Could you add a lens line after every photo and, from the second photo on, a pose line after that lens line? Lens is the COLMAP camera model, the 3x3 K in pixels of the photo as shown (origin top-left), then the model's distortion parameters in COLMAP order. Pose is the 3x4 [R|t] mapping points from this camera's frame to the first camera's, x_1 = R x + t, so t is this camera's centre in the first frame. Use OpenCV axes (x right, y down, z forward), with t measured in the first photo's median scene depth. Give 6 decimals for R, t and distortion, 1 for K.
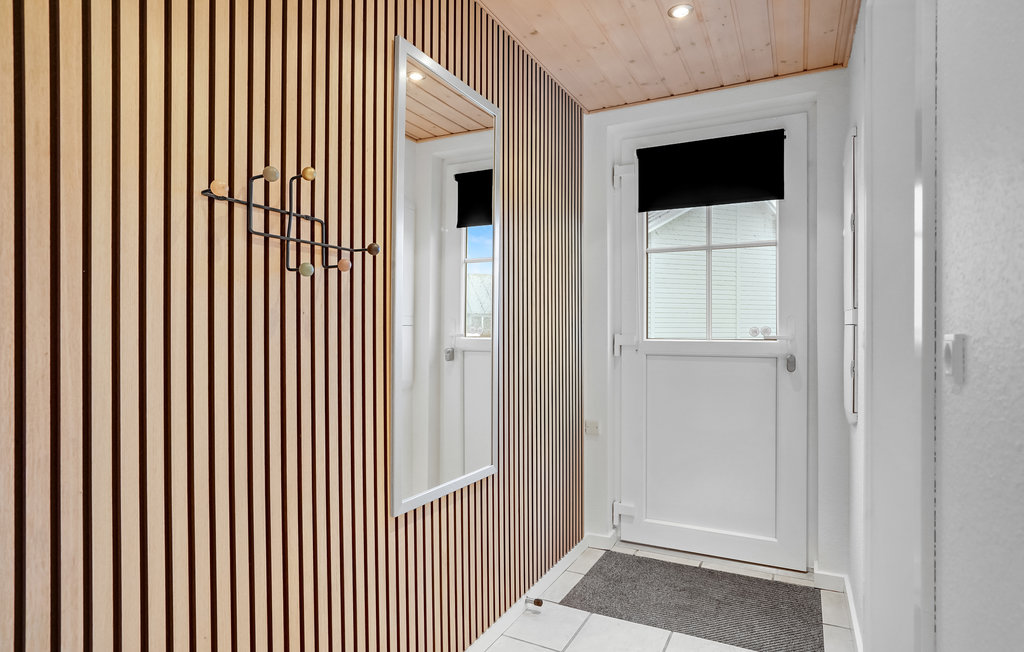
lens RADIAL K [[567.5, 0, 515.8], [0, 567.5, 329.3], [0, 0, 1]] dist [-0.032928, 0.015405]
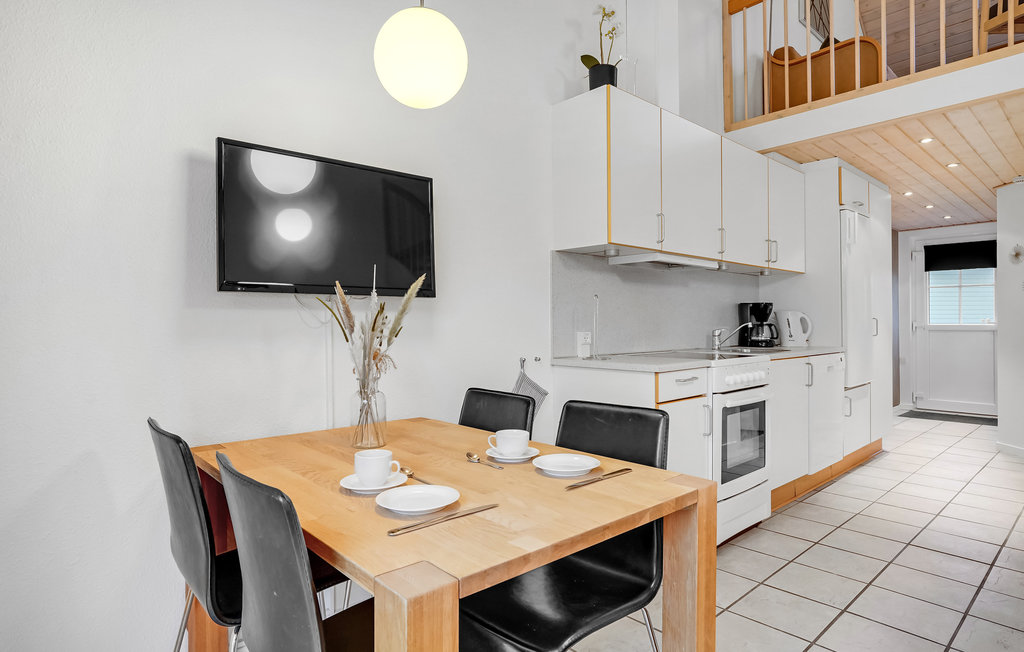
lens RADIAL K [[567.5, 0, 496.1], [0, 567.5, 319.0], [0, 0, 1]] dist [-0.032928, 0.015405]
pose [[0.933003, -0.004701, -0.359839, -0.639542], [0.004111, 0.999989, -0.002407, -0.007386], [0.359846, 0.000766, 0.933011, -1.910128]]
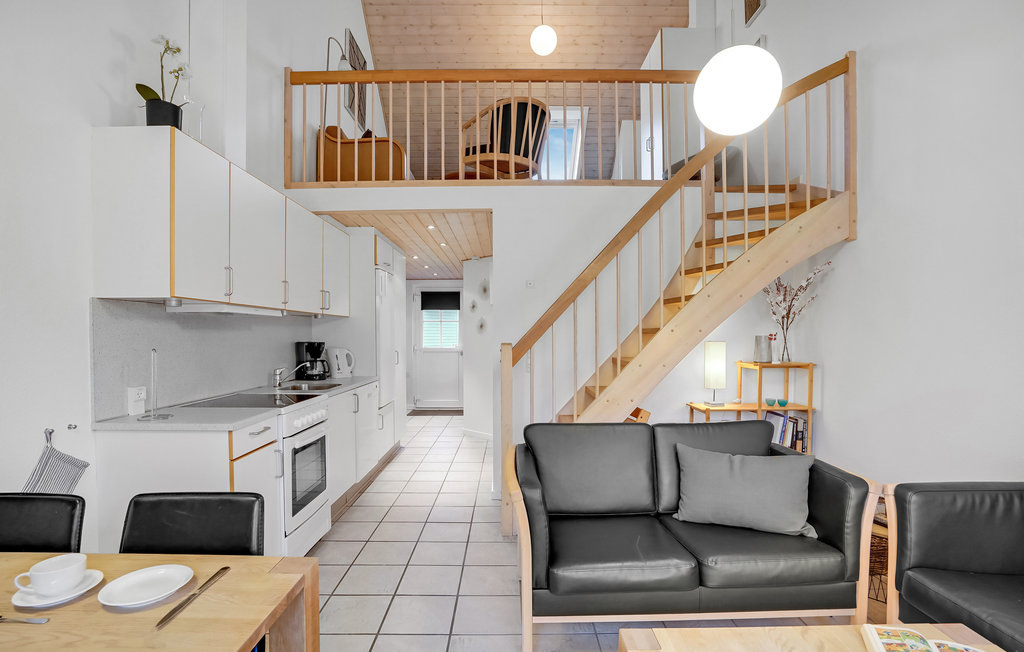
lens RADIAL K [[489.3, 0, 515.0], [0, 489.3, 346.7], [0, 0, 1]] dist [-0.037954, 0.009061]
pose [[0.882550, -0.011610, 0.470075, -0.675818], [-0.000498, 0.999671, 0.025626, -0.064001], [-0.470218, -0.022850, 0.882255, -1.883016]]
